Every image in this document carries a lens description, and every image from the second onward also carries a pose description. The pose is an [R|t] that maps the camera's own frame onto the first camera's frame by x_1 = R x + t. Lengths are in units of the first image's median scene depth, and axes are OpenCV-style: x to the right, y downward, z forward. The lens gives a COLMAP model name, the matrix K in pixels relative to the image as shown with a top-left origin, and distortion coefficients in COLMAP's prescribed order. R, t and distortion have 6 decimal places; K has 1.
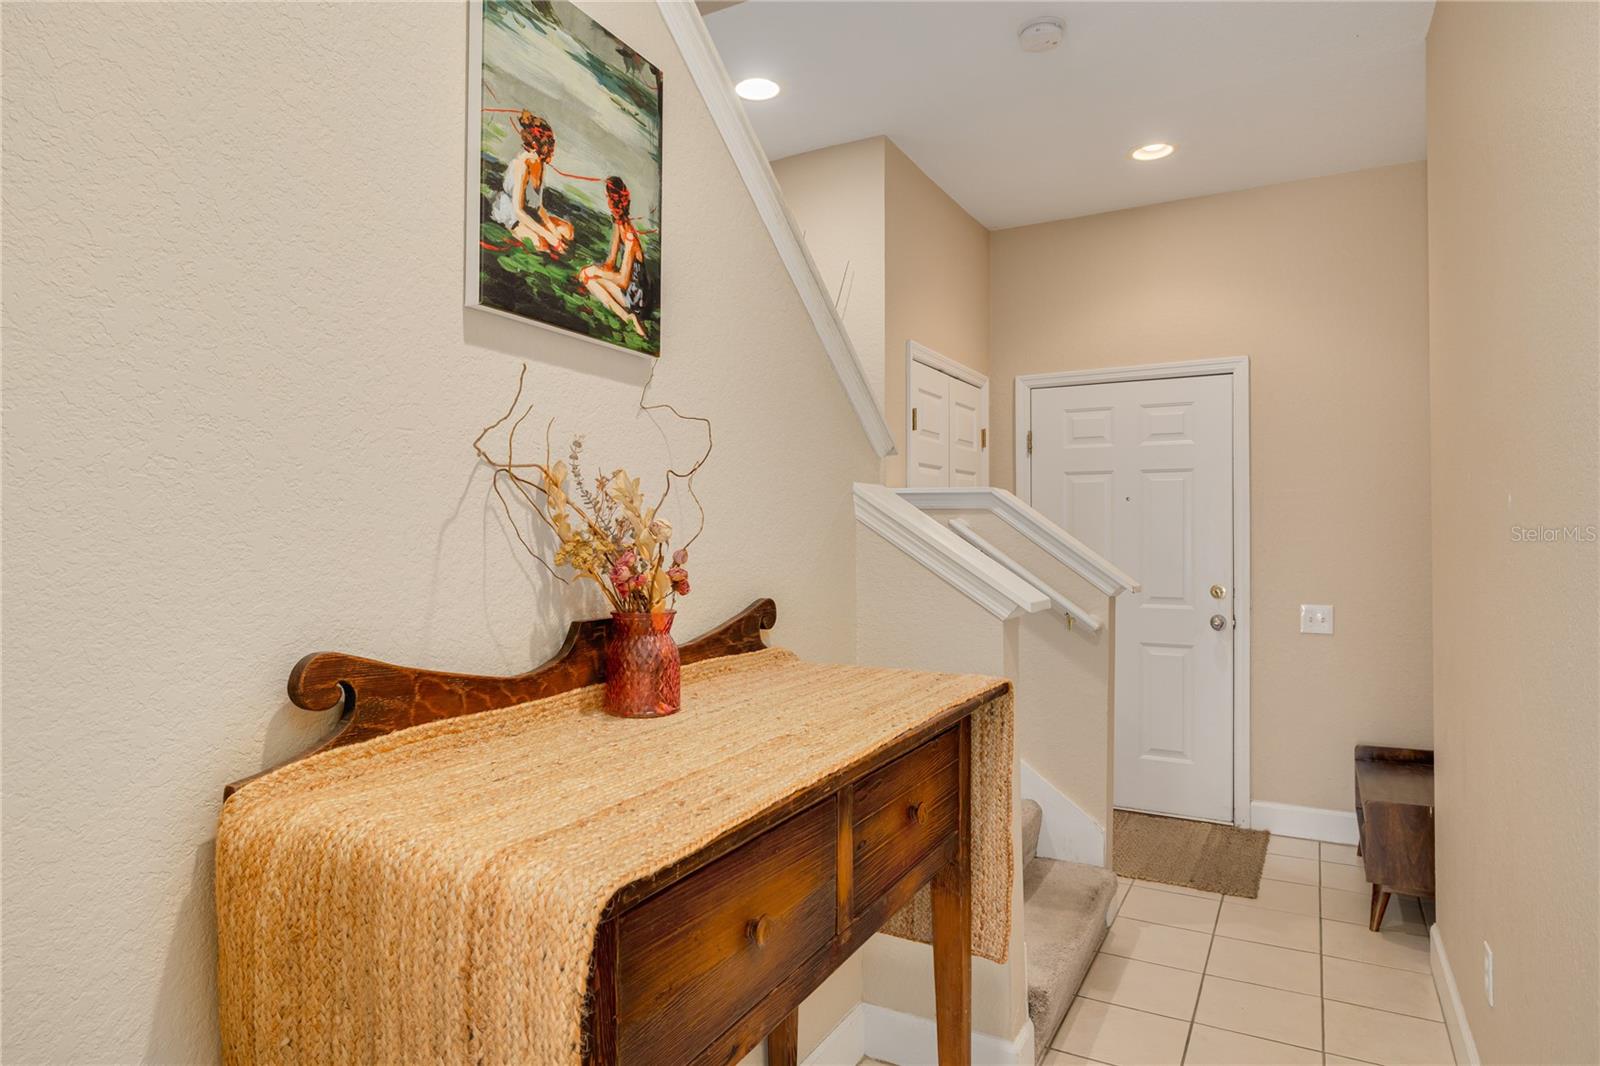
lens RADIAL K [[932.6, 0, 796.4], [0, 932.6, 533.9], [0, 0, 1]] dist [-0.005424, -0.000187]
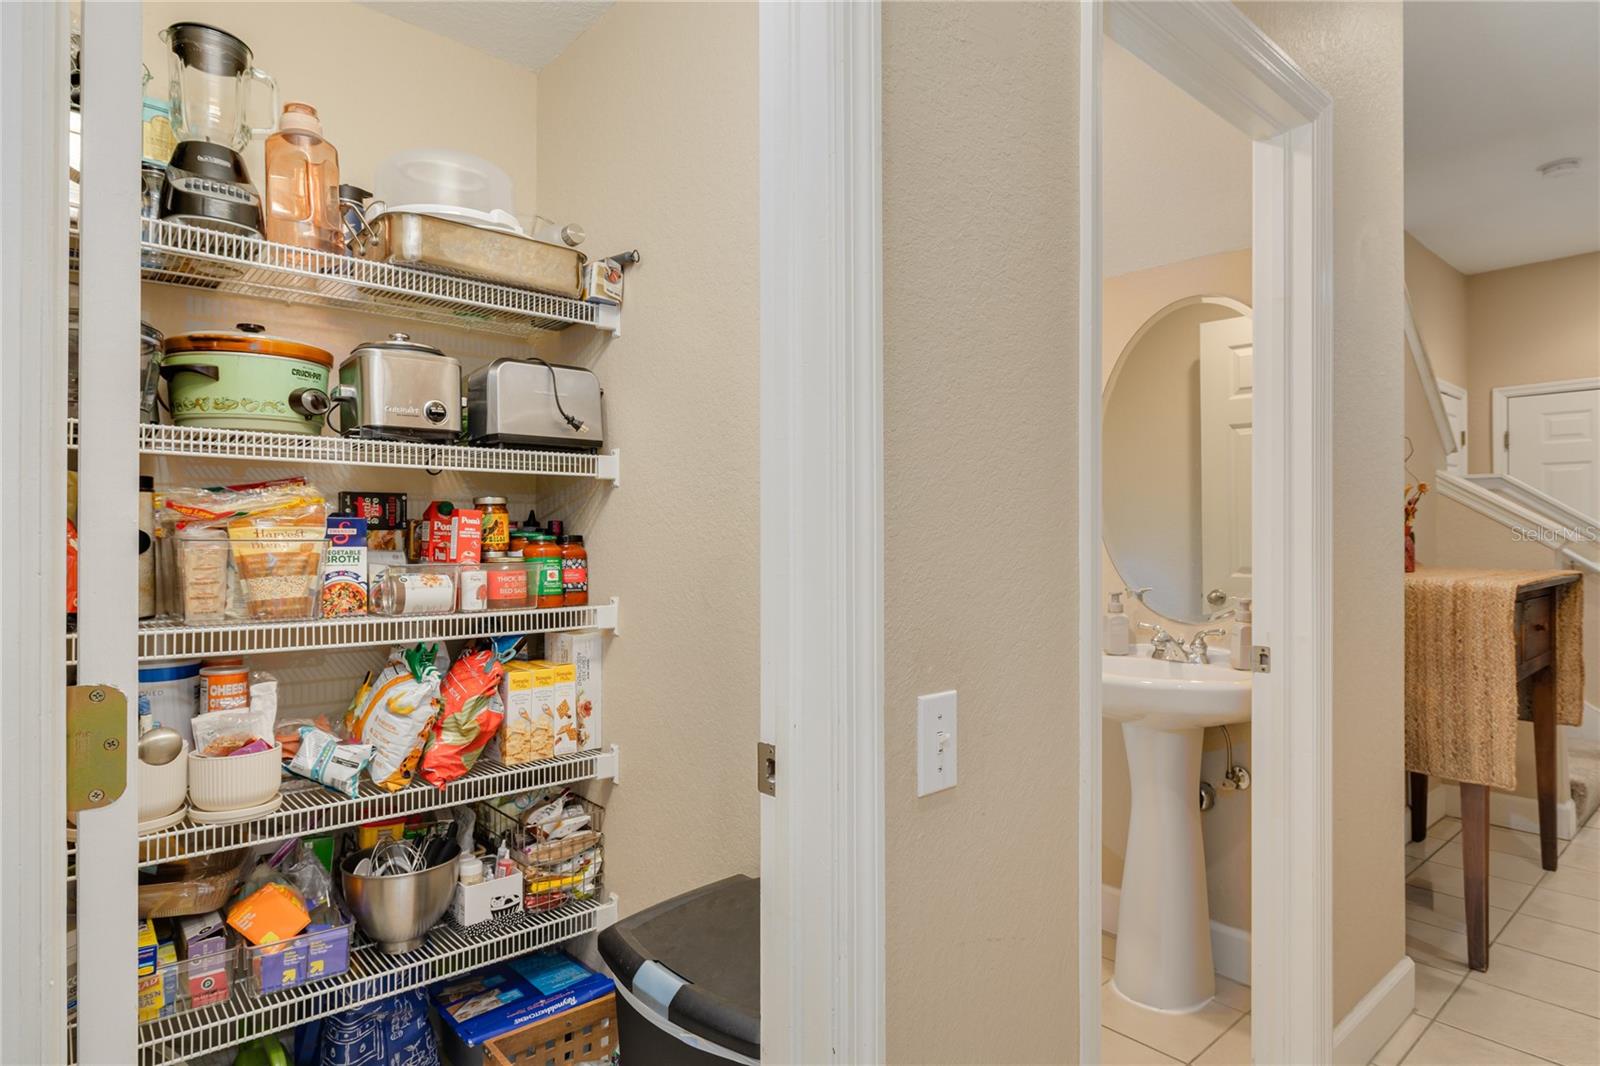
lens RADIAL K [[873.1, 0, 800.1], [0, 873.1, 528.6], [0, 0, 1]] dist [-0.000466, -0.000739]
pose [[0.937073, -0.003884, -0.349112, -0.602019], [0.000326, 0.999947, -0.010249, 0.085098], [0.349133, 0.009490, 0.937025, -1.126969]]
